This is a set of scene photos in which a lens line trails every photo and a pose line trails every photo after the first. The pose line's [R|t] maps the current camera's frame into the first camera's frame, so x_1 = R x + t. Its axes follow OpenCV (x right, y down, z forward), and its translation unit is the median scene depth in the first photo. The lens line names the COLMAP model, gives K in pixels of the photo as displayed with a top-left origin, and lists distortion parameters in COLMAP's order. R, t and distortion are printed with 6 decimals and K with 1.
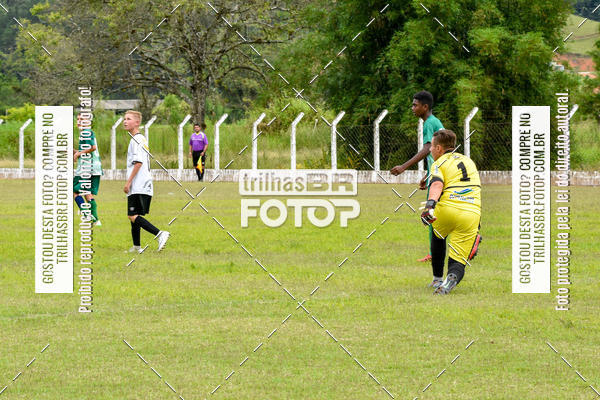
lens RADIAL K [[267.5, 0, 297.6], [0, 267.5, 198.8], [0, 0, 1]] dist [0.014847, 0.000427]
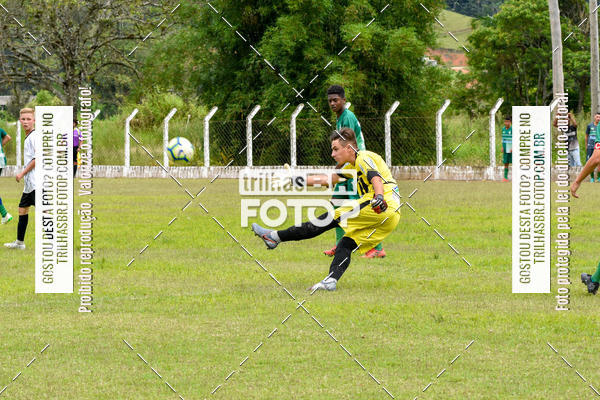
lens RADIAL K [[267.5, 0, 303.5], [0, 267.5, 198.9], [0, 0, 1]] dist [0.014847, 0.000427]
pose [[0.999921, -0.003483, -0.012077, 0.507145], [0.003474, 0.999994, -0.000741, 0.018408], [0.012079, 0.000699, 0.999927, 0.003816]]
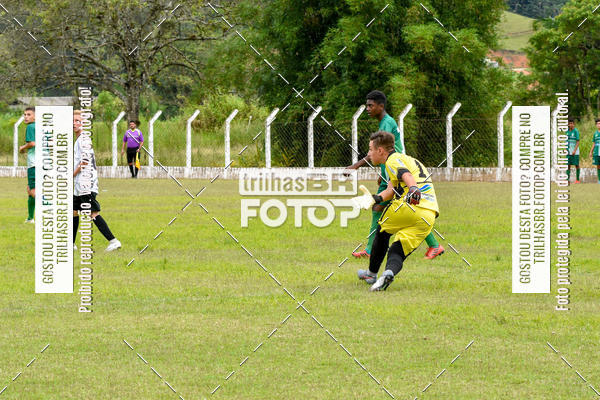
lens RADIAL K [[267.5, 0, 300.6], [0, 267.5, 198.5], [0, 0, 1]] dist [0.014847, 0.000427]
pose [[0.999979, -0.001346, -0.006266, 0.262352], [0.001344, 0.999999, -0.000308, 0.011183], [0.006266, 0.000299, 0.999980, 0.001331]]
